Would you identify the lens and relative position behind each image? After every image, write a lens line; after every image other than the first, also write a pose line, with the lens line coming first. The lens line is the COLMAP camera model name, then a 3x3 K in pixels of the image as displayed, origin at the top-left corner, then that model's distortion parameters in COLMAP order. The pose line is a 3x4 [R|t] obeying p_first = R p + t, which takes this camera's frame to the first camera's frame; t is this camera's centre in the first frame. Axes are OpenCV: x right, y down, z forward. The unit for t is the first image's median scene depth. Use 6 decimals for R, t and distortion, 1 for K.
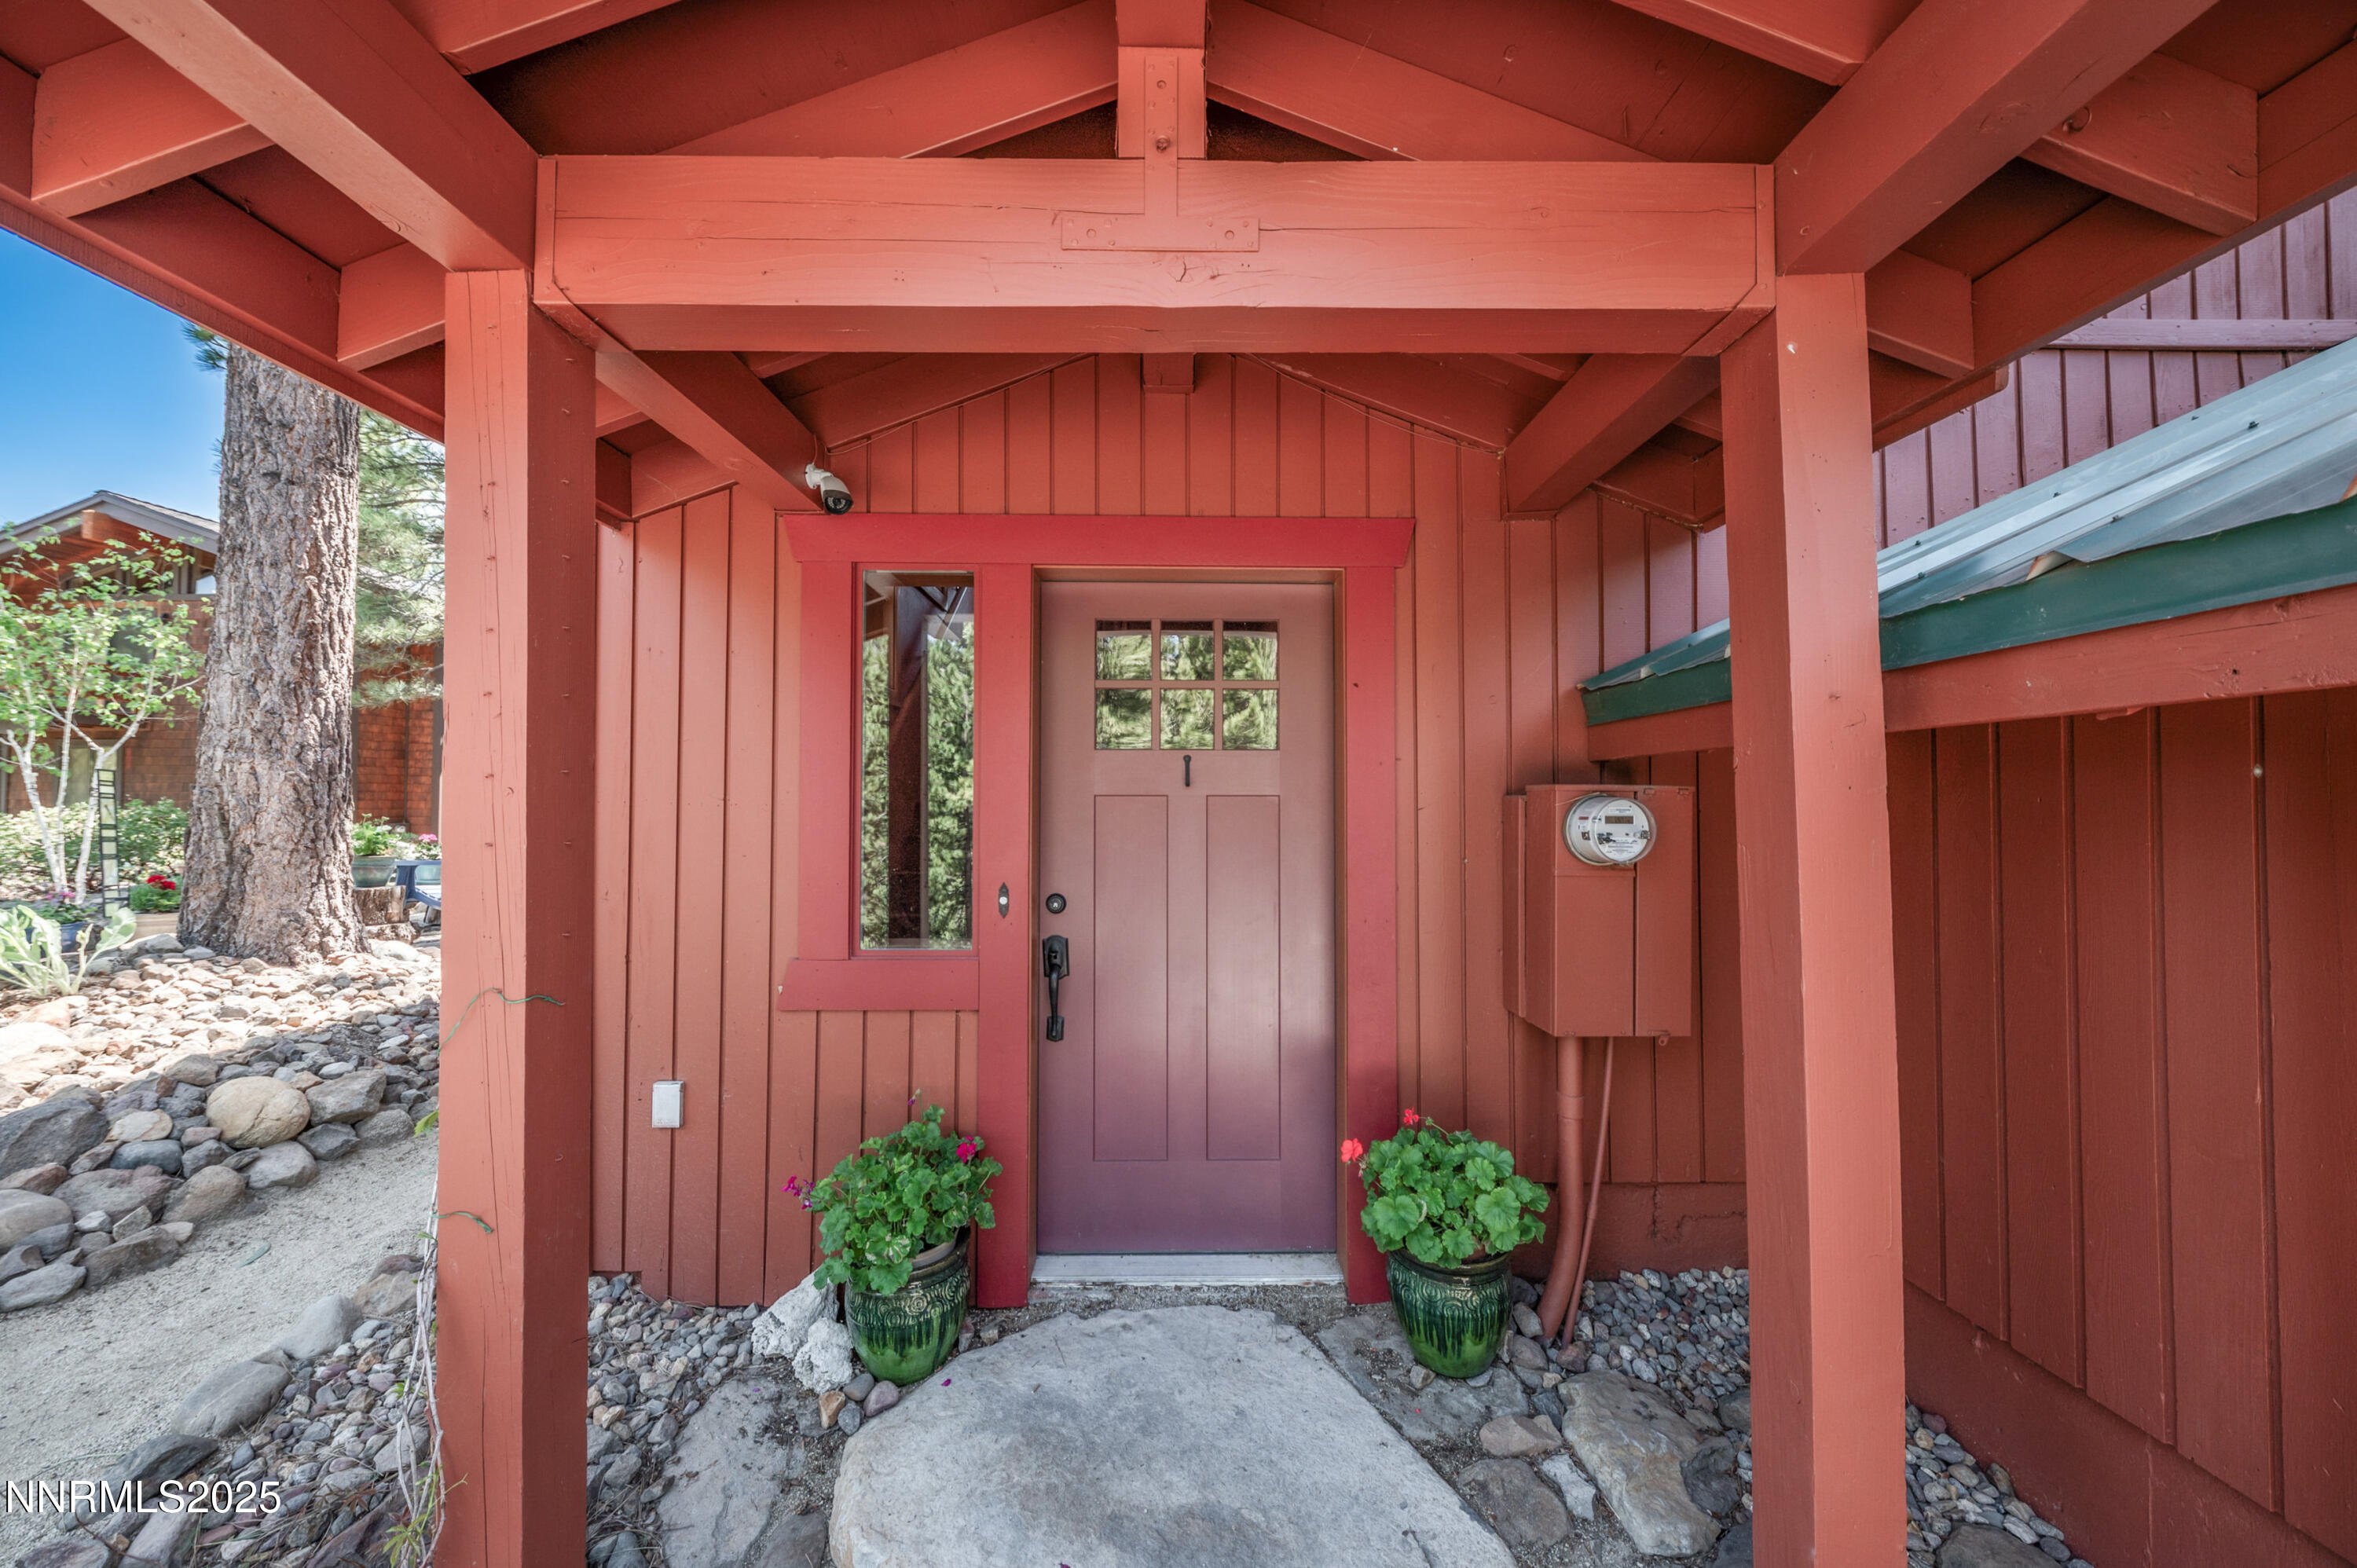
lens RADIAL K [[818.7, 0, 1171.3], [0, 818.7, 794.4], [0, 0, 1]] dist [0.008753, -0.003074]
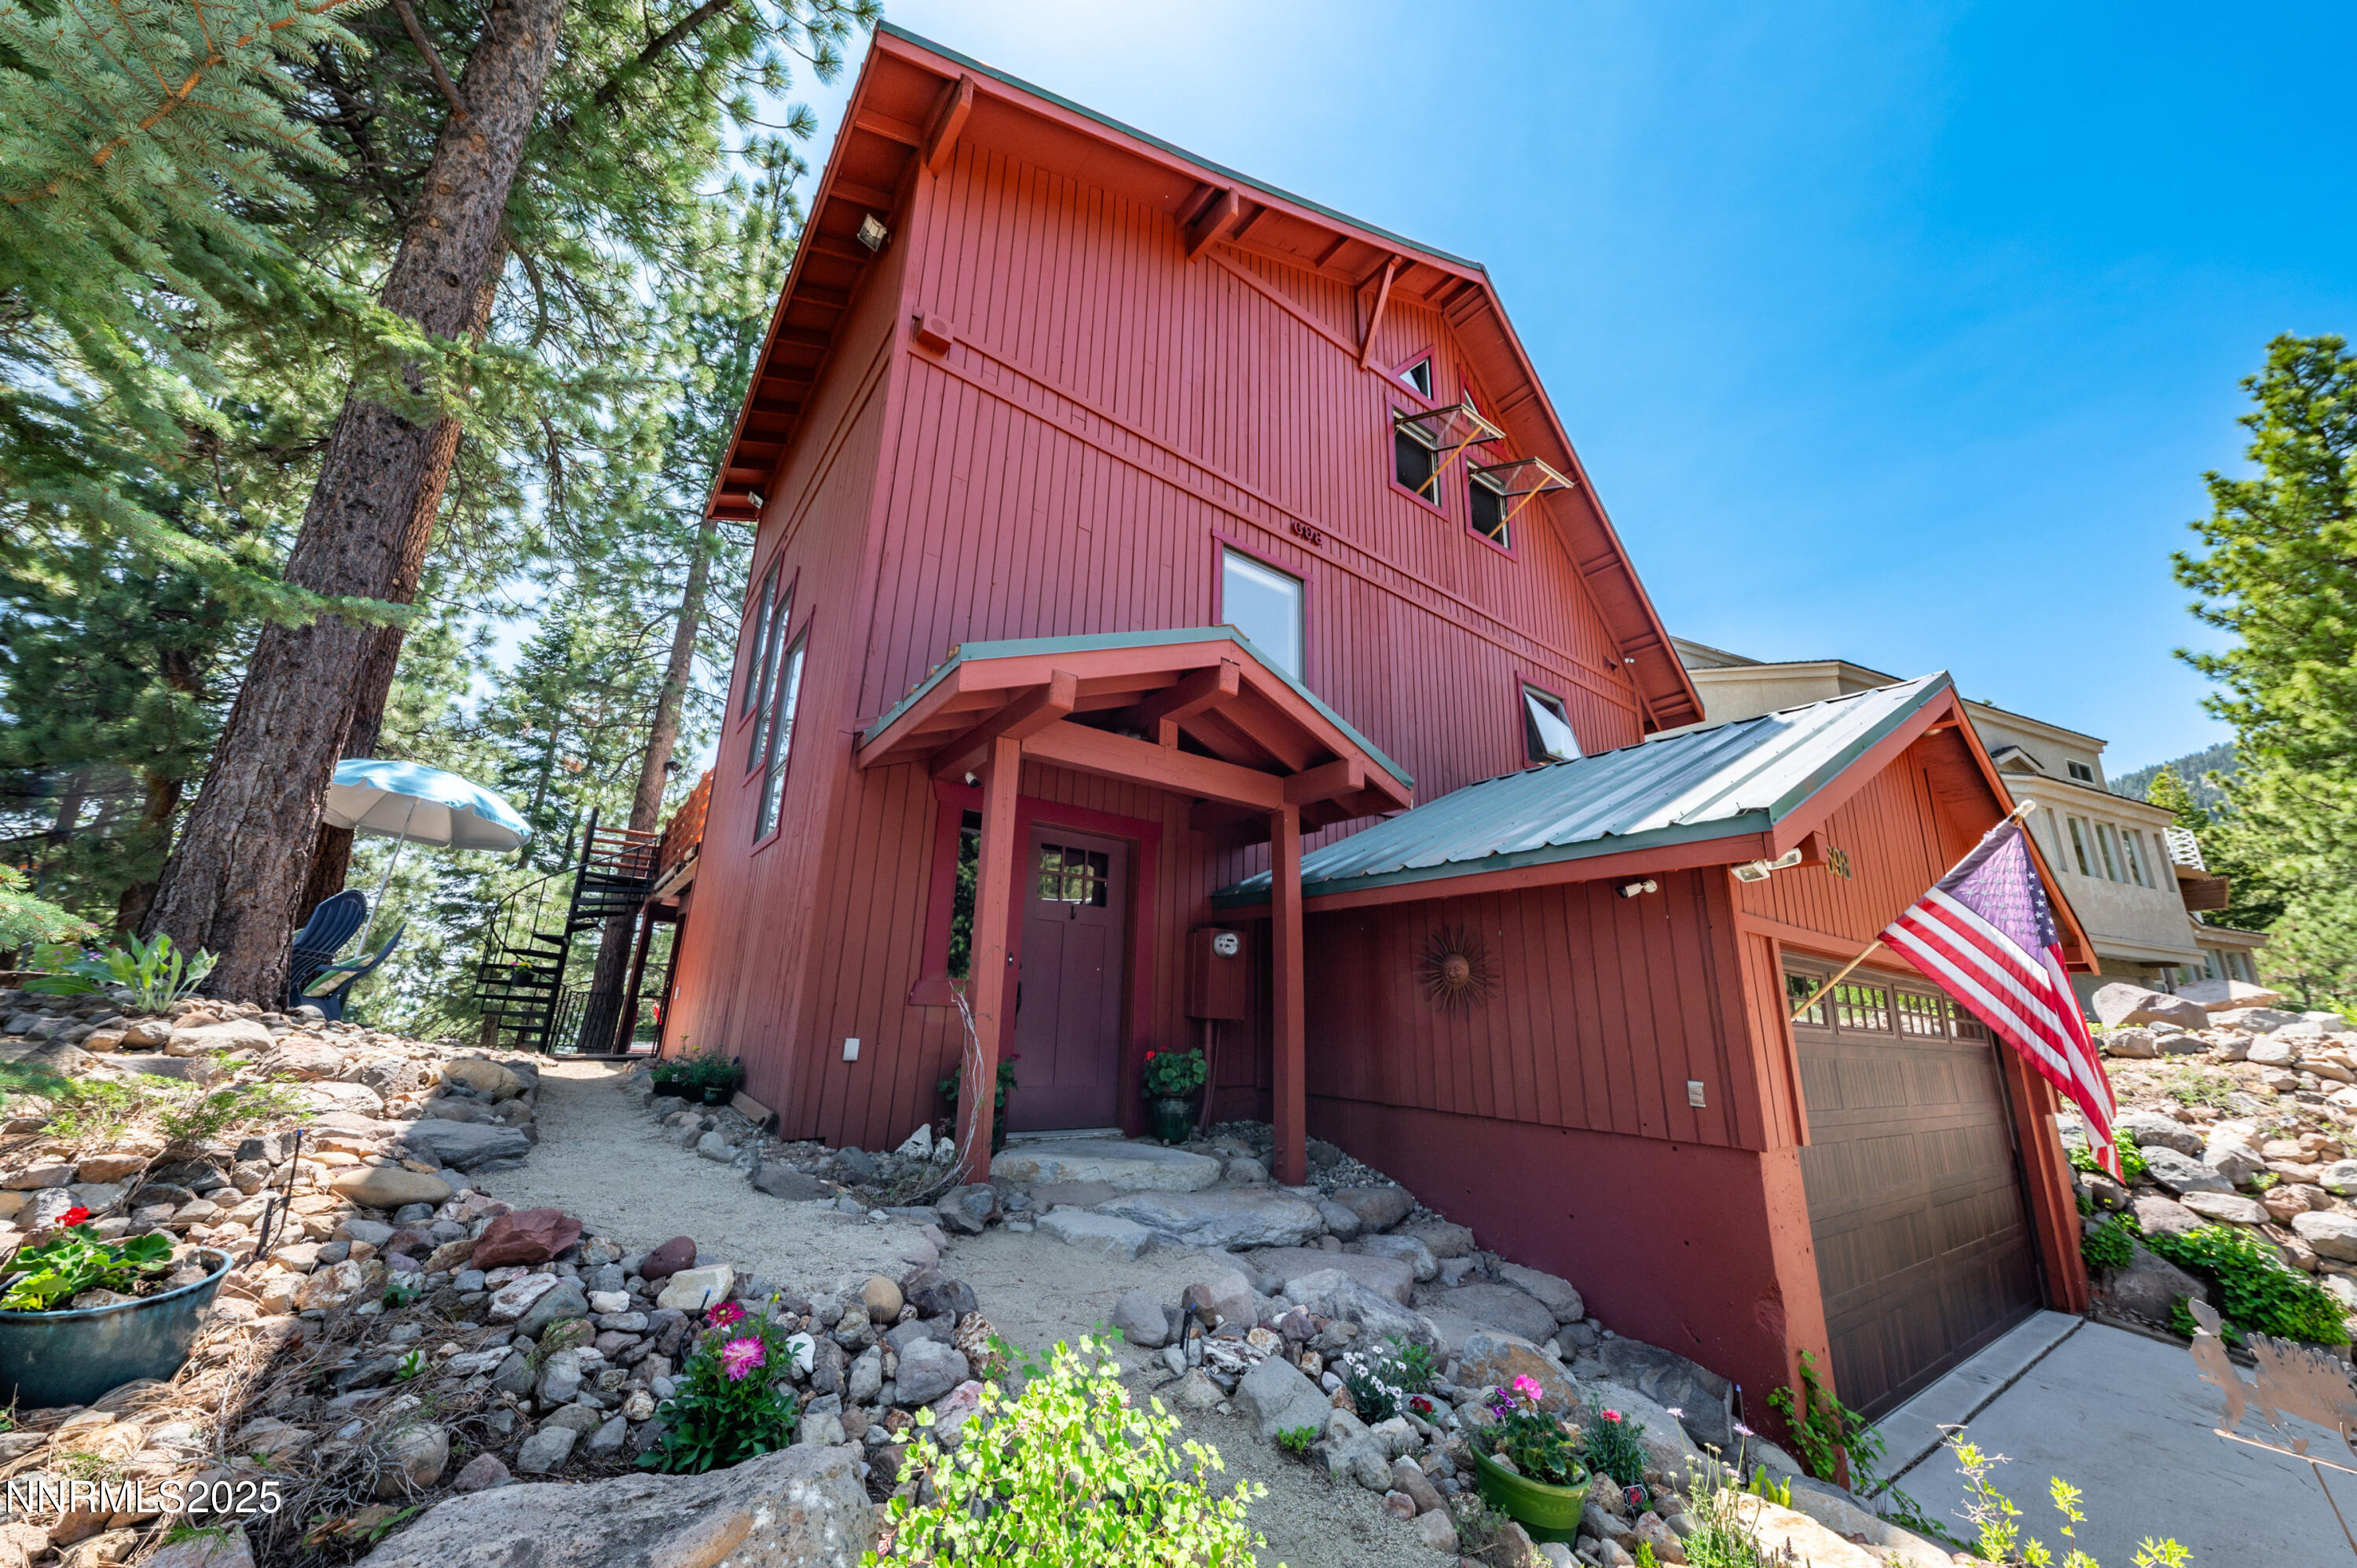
lens RADIAL K [[818.7, 0, 1171.3], [0, 818.7, 794.4], [0, 0, 1]] dist [0.008753, -0.003074]
pose [[0.810428, 0.180745, 0.557260, -1.334541], [-0.038111, 0.965468, -0.257721, 0.284592], [-0.584598, 0.187626, 0.789330, -1.275296]]
